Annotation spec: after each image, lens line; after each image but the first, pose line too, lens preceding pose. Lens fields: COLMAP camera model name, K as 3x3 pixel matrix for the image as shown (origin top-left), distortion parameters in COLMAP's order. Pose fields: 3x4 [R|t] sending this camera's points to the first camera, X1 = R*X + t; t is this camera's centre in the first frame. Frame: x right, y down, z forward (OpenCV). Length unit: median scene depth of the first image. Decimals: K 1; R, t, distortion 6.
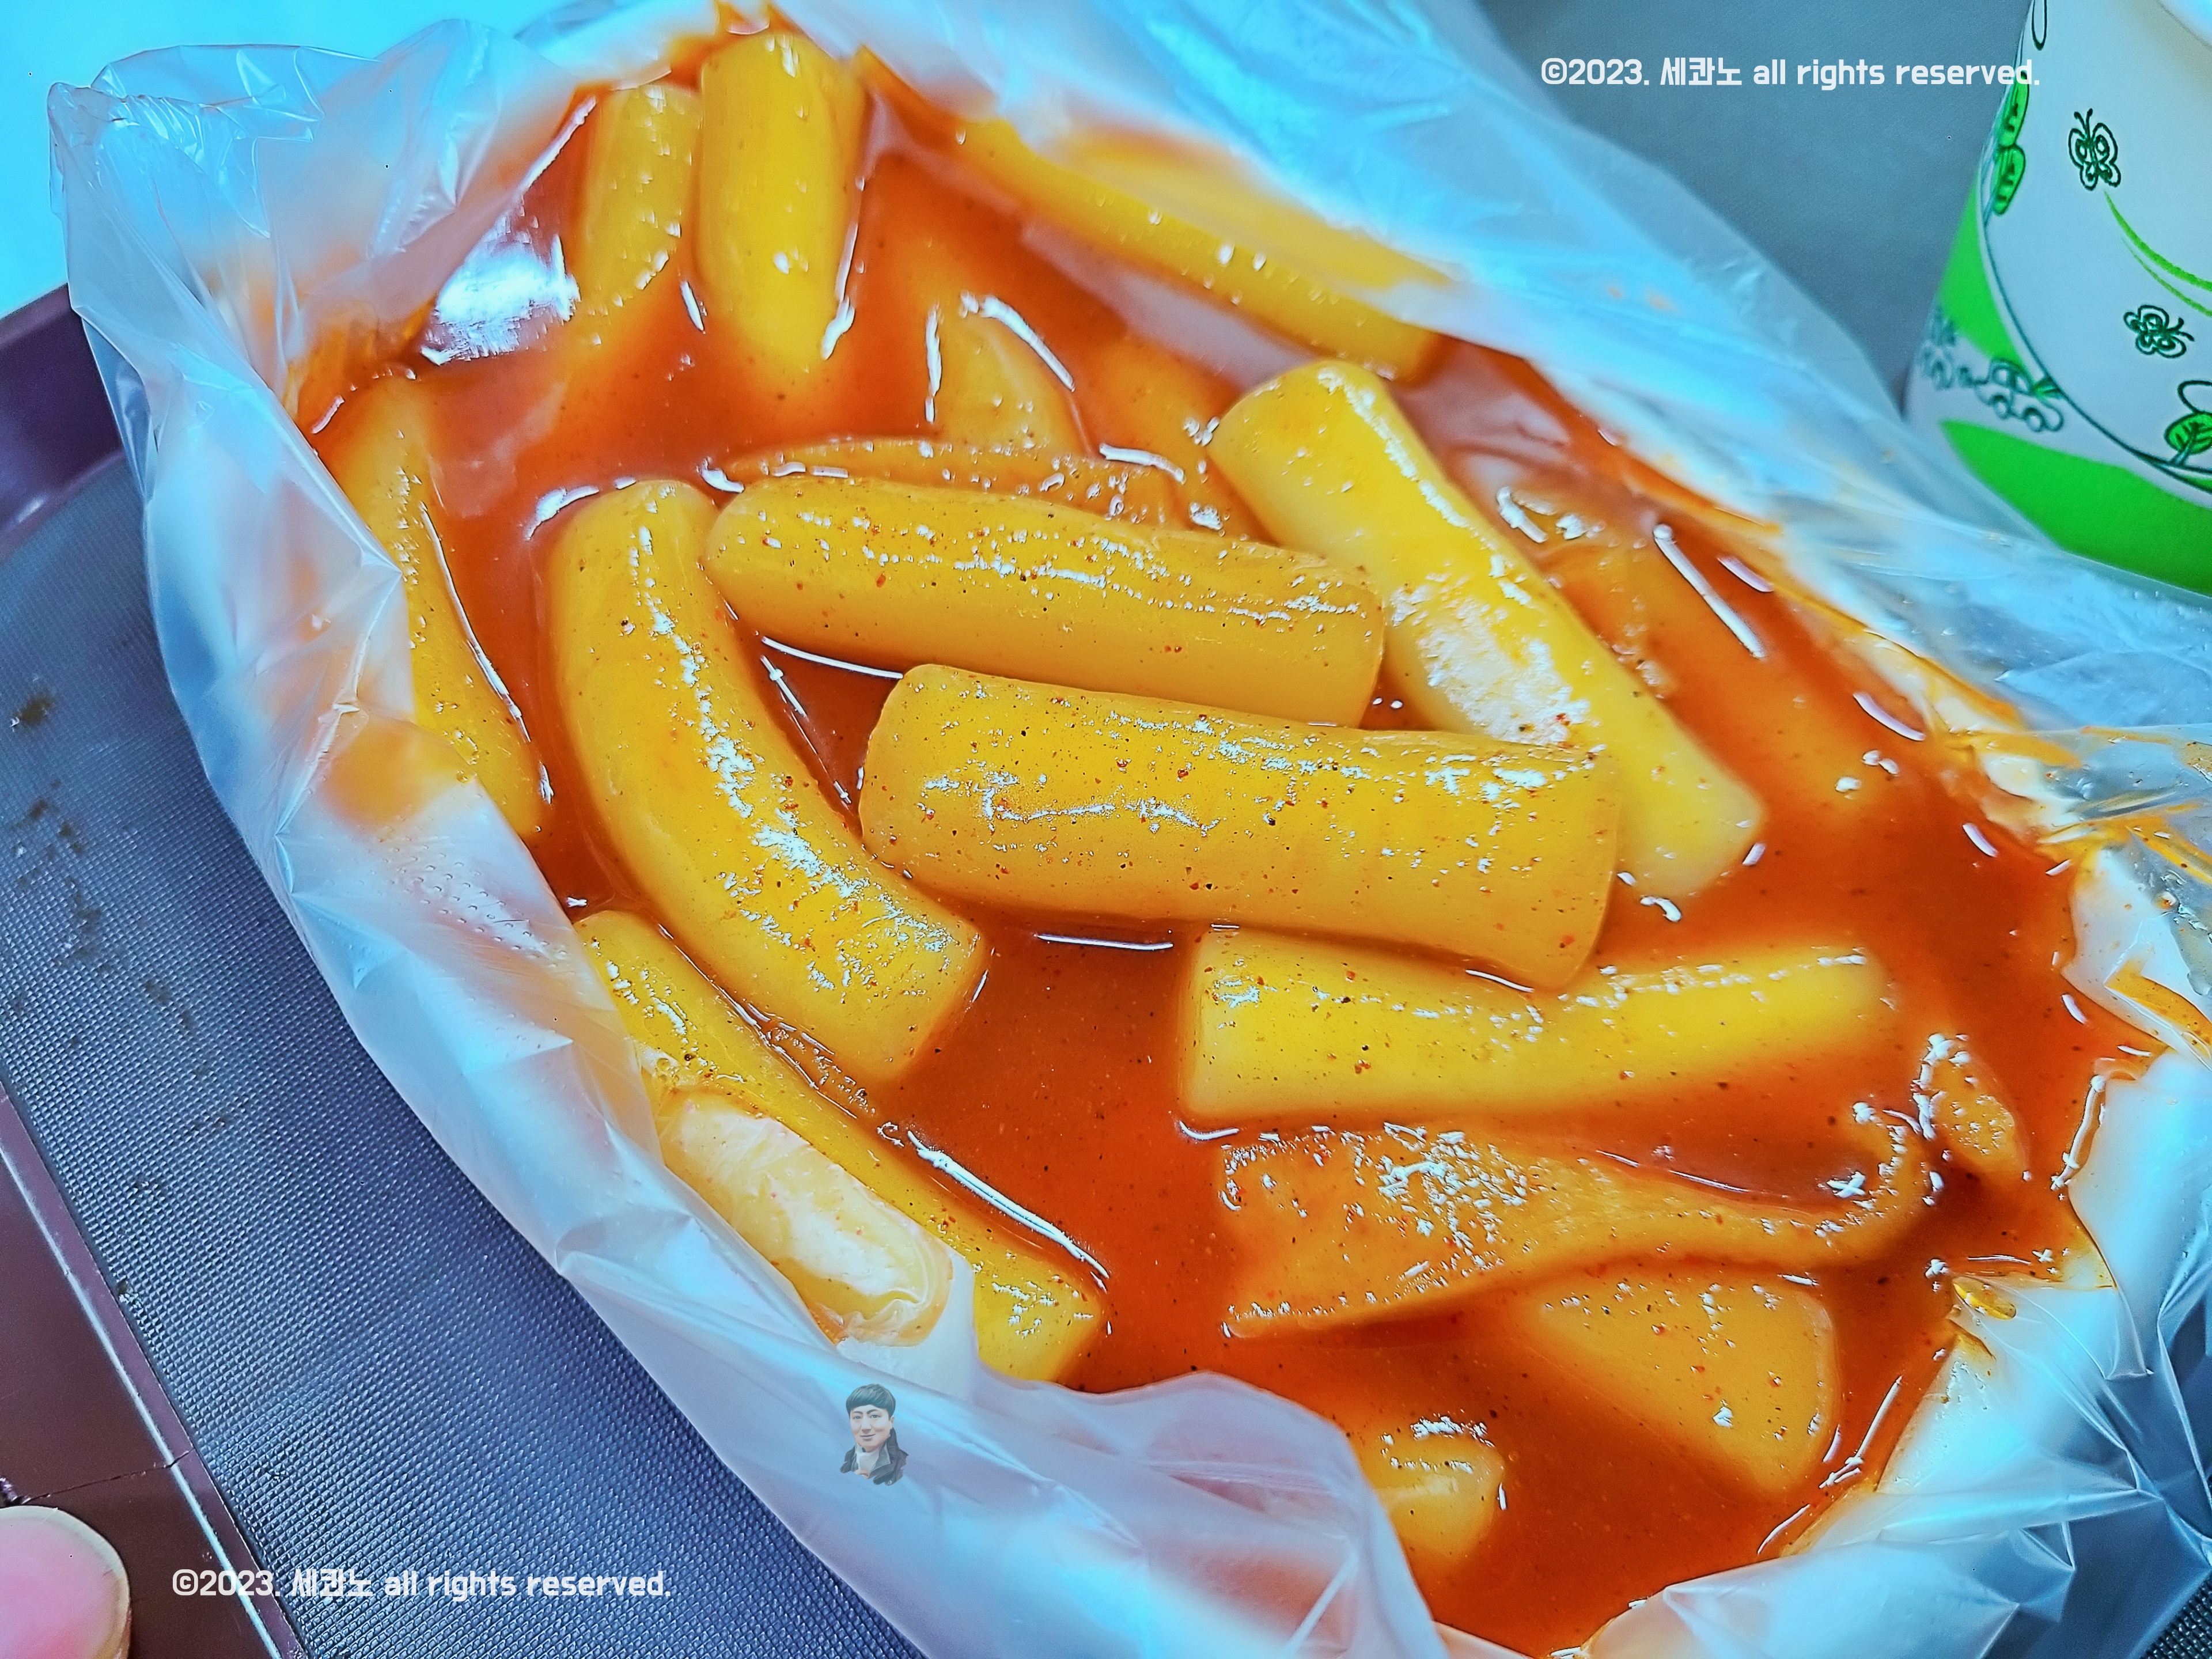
lens RADIAL K [[1683.8, 0, 1106.0], [0, 1683.8, 829.5], [0, 0, 1]] dist [-0.046972, 0.007253]
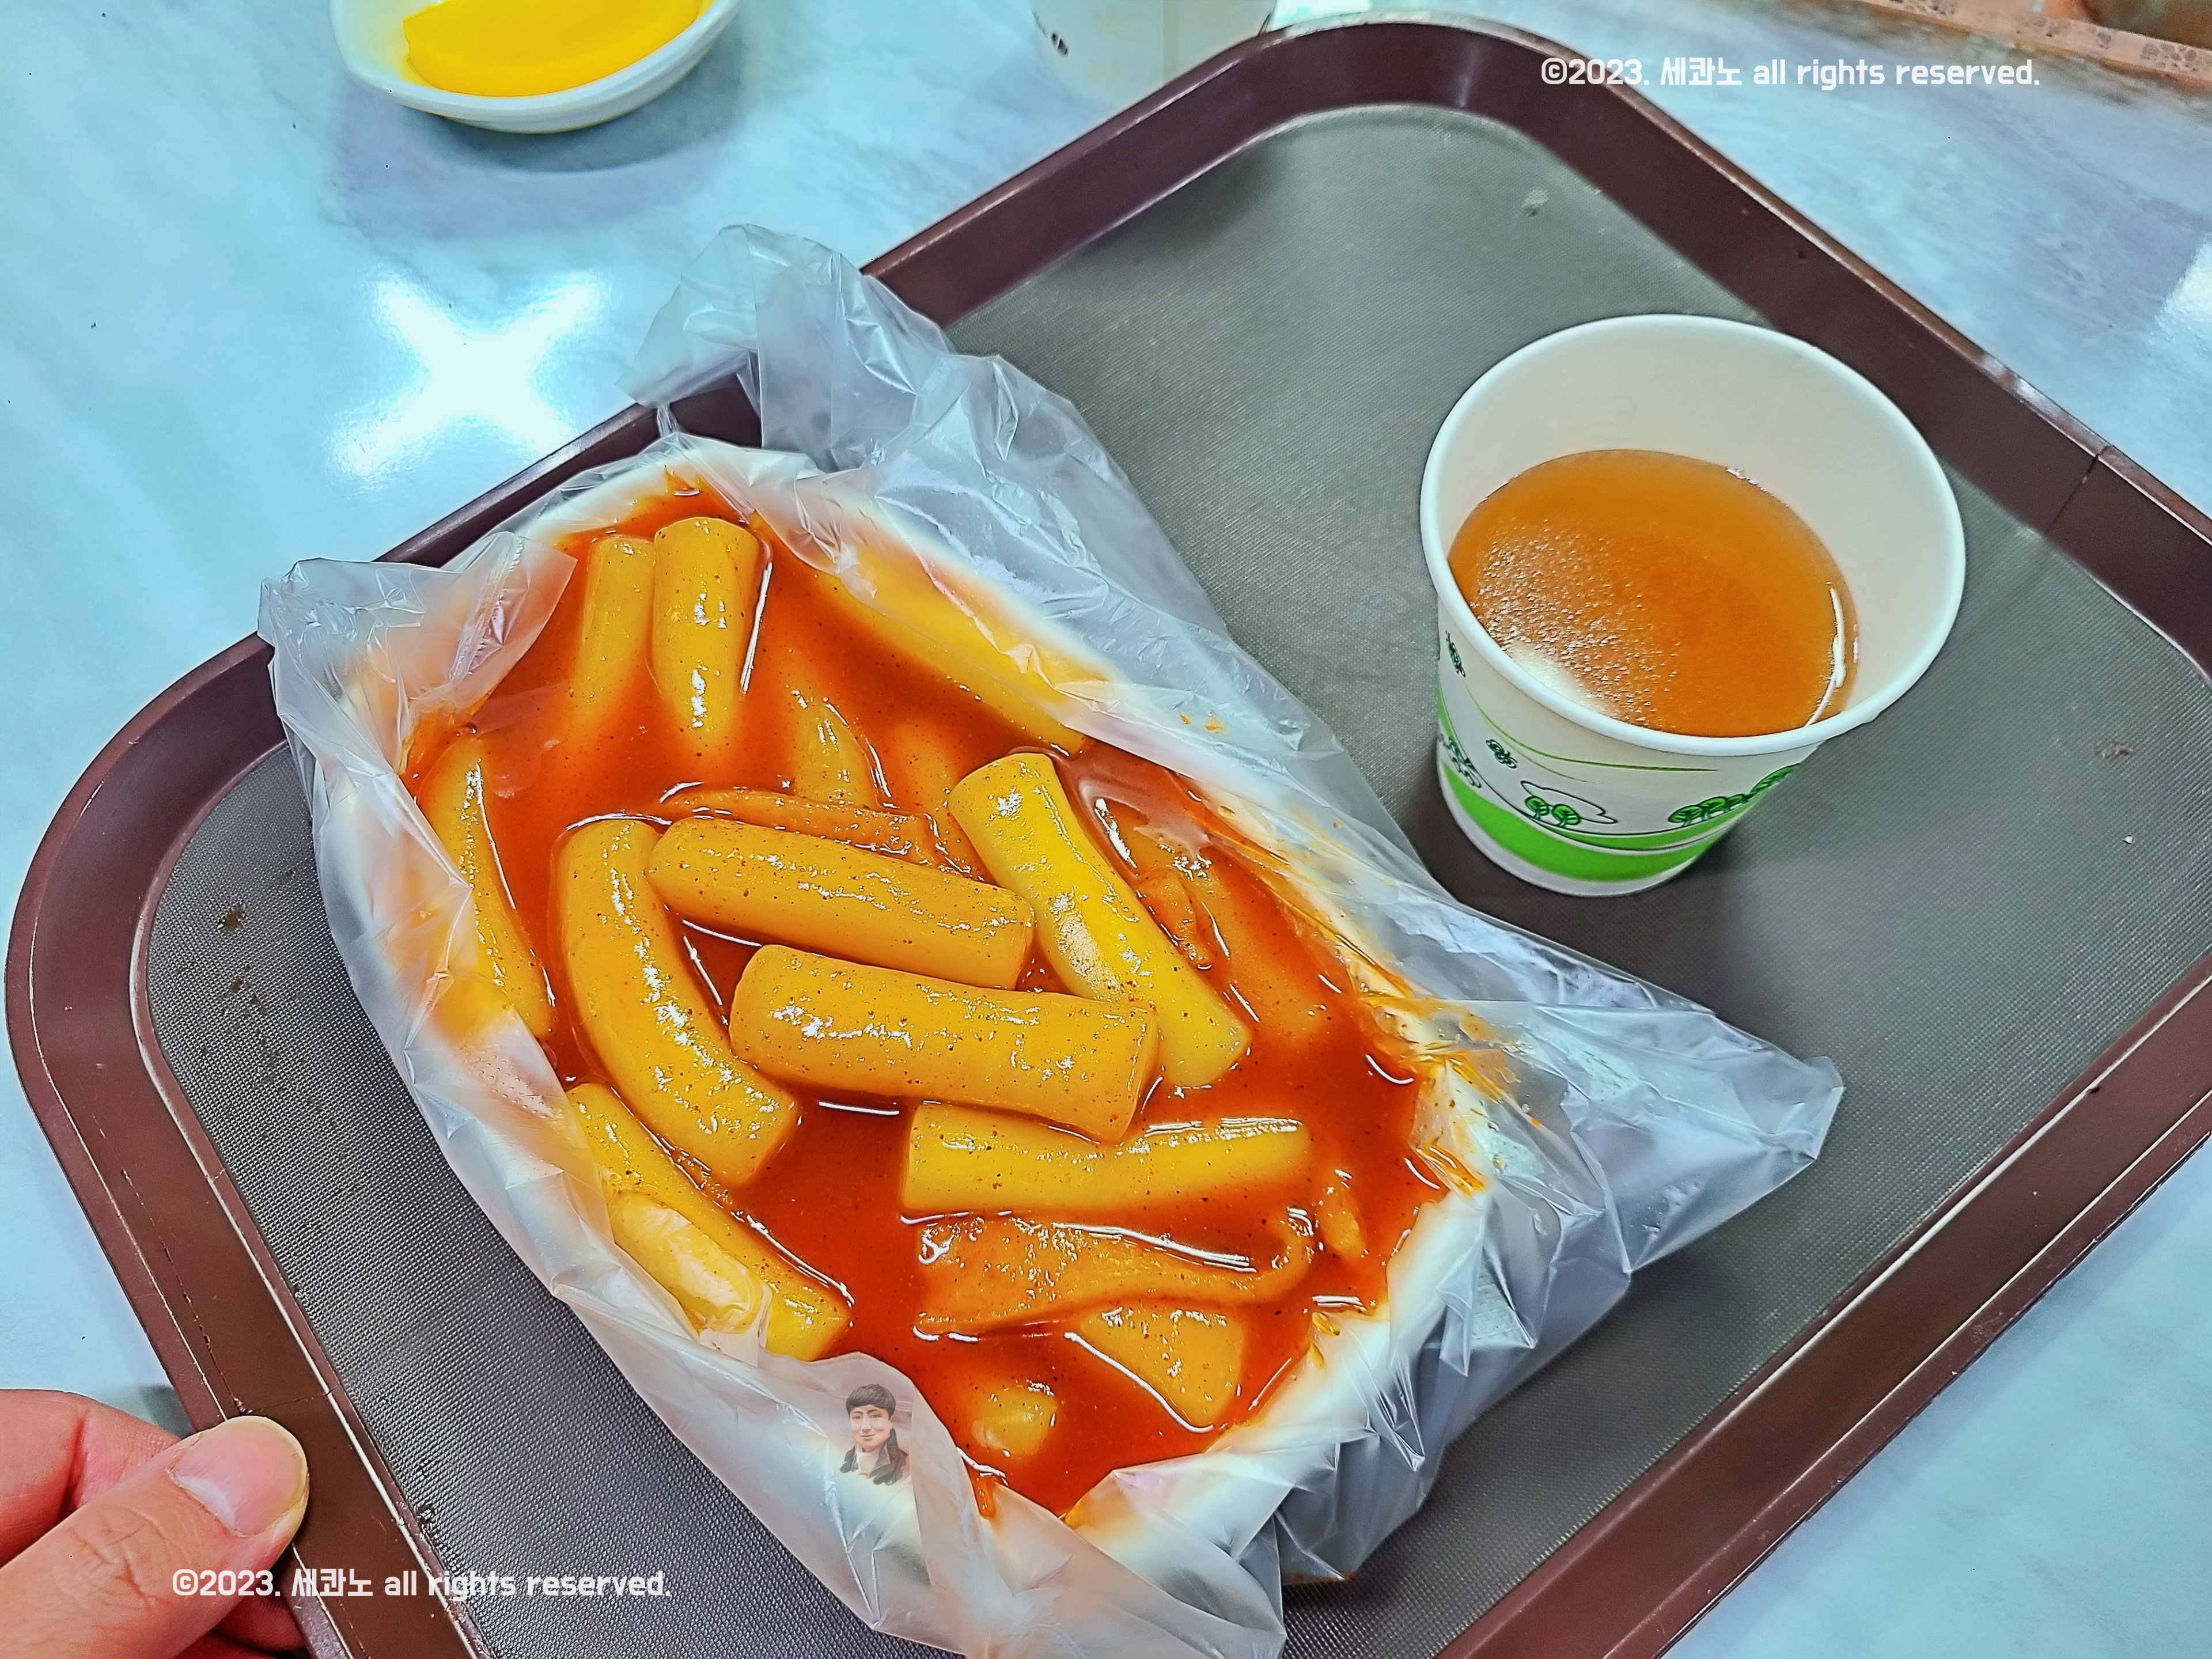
lens RADIAL K [[1643.1, 0, 1106.0], [0, 1643.1, 829.5], [0, 0, 1]] dist [-0.041661, 0.031580]
pose [[0.999822, 0.016969, -0.008273, 0.268255], [-0.016880, 0.999800, 0.010696, -0.254793], [0.008453, -0.010554, 0.999909, -0.740568]]
